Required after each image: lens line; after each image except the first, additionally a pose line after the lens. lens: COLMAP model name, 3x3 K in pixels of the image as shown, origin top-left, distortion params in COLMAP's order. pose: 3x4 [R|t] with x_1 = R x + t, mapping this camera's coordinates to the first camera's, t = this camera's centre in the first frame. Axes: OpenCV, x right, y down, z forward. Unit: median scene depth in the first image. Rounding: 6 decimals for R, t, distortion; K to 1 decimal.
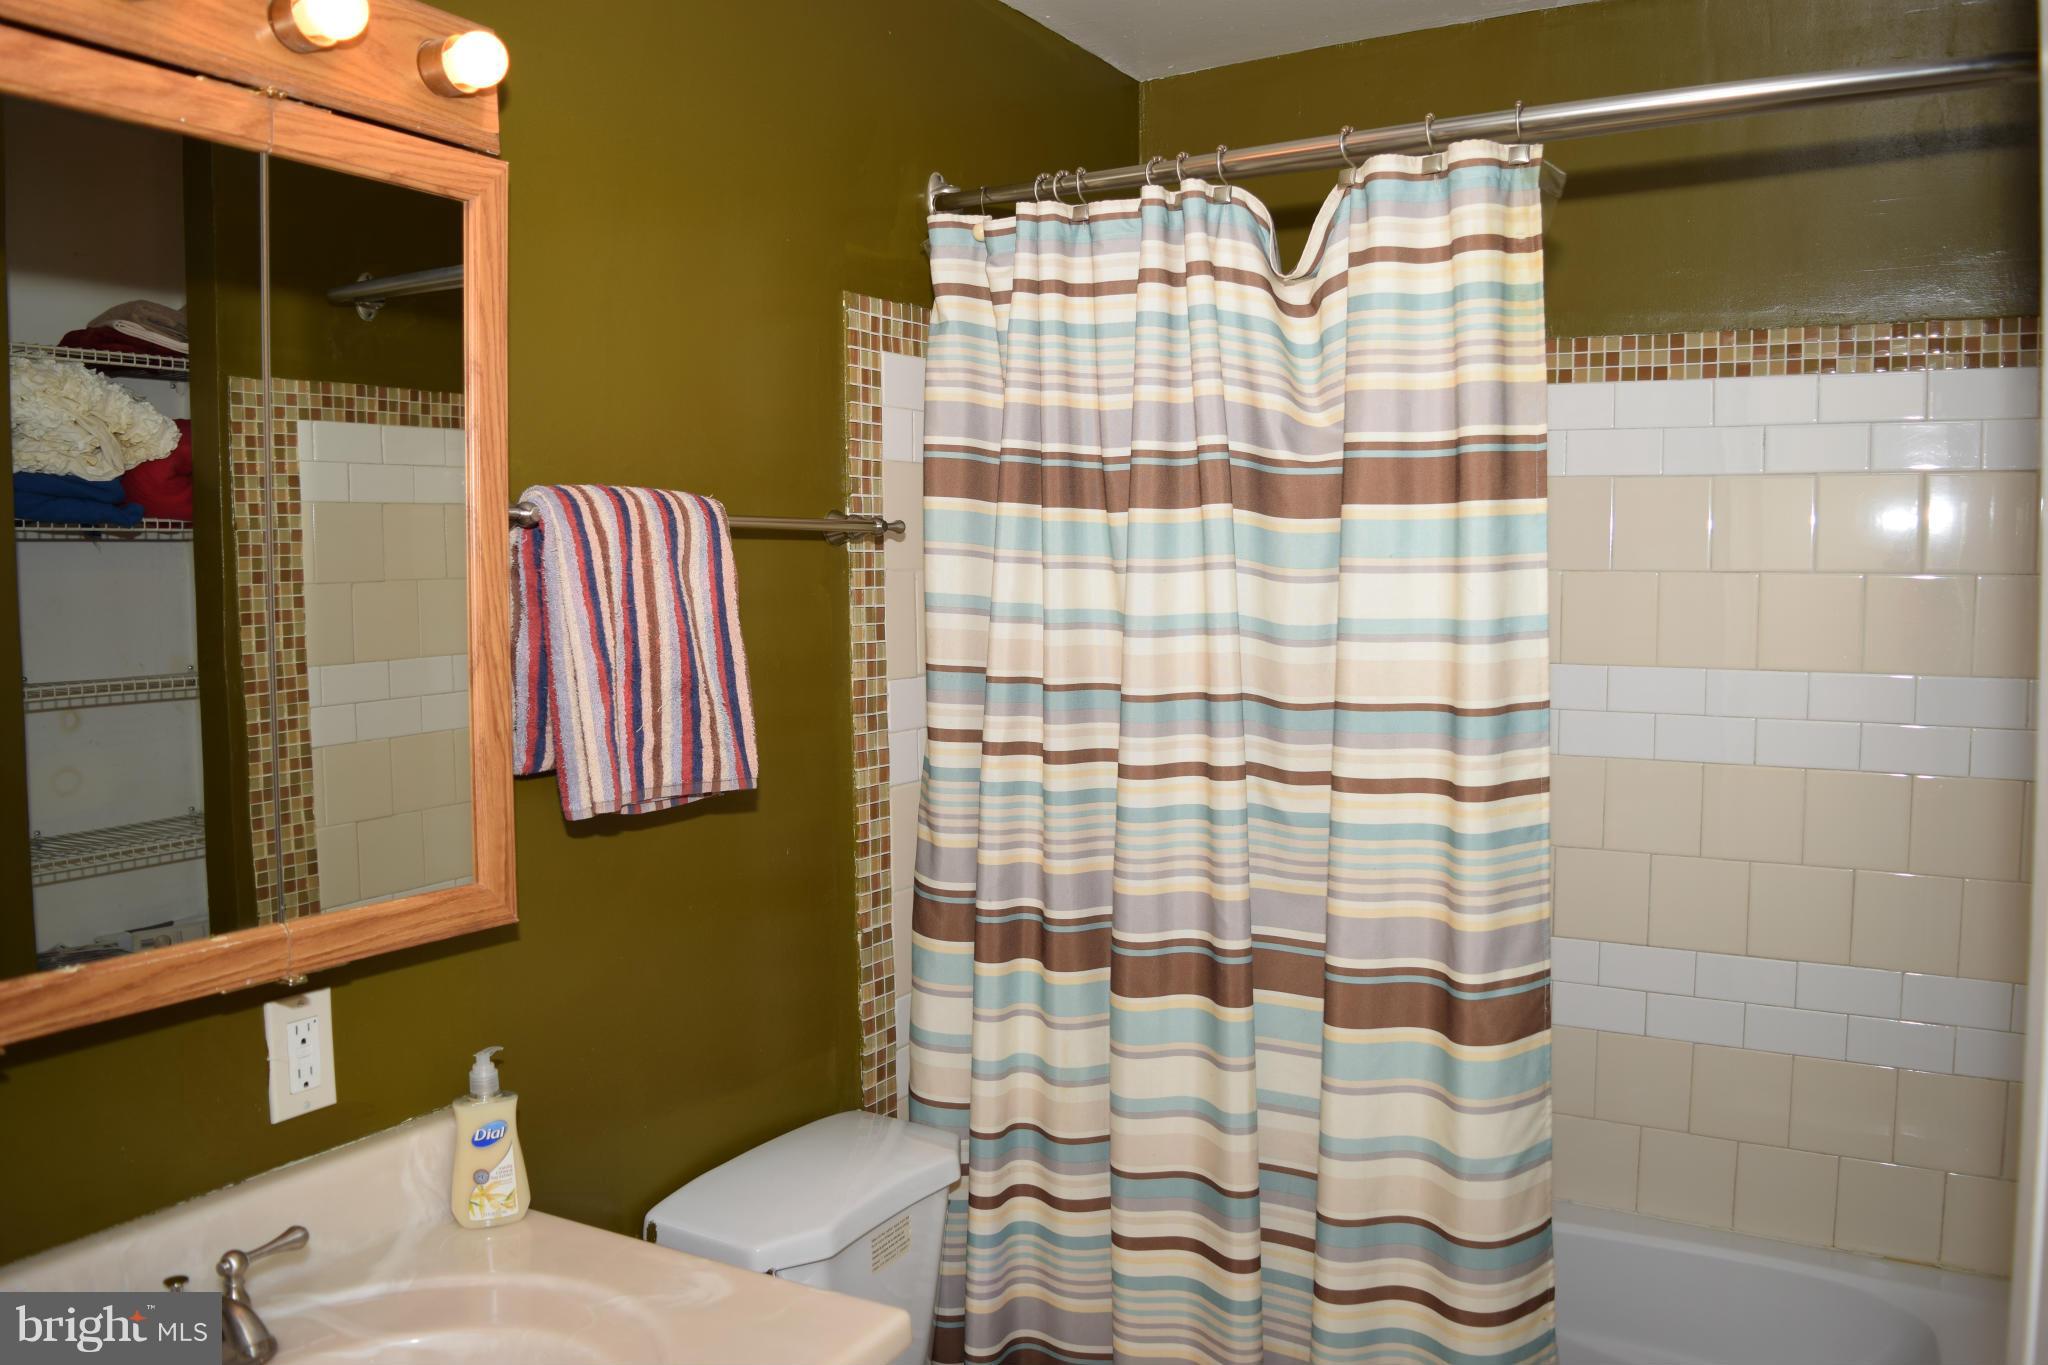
lens RADIAL K [[1604.2, 0, 1038.3], [0, 1604.2, 682.0], [0, 0, 1]] dist [-0.090961, 0.019217]
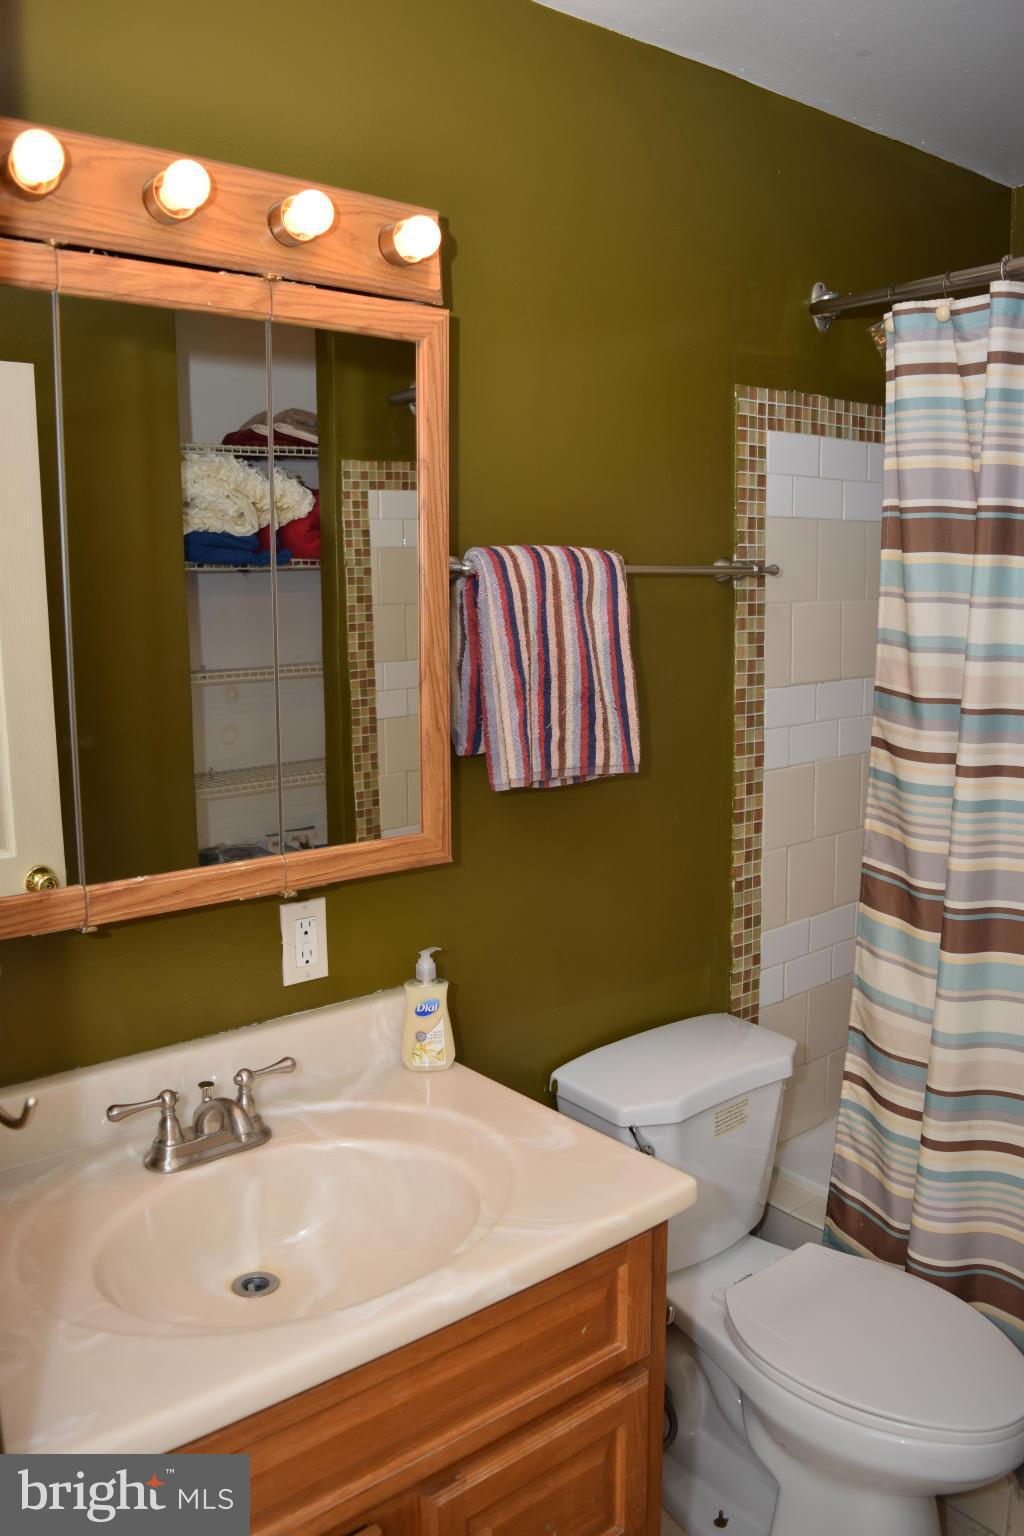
lens RADIAL K [[1203.1, 0, 514.6], [0, 1203.1, 765.5], [0, 0, 1]] dist [-0.090961, 0.019217]
pose [[0.927827, 0.054772, -0.368967, 0.100419], [-0.023138, 0.995707, 0.089627, -0.027369], [0.372292, -0.074621, 0.925111, 0.036307]]
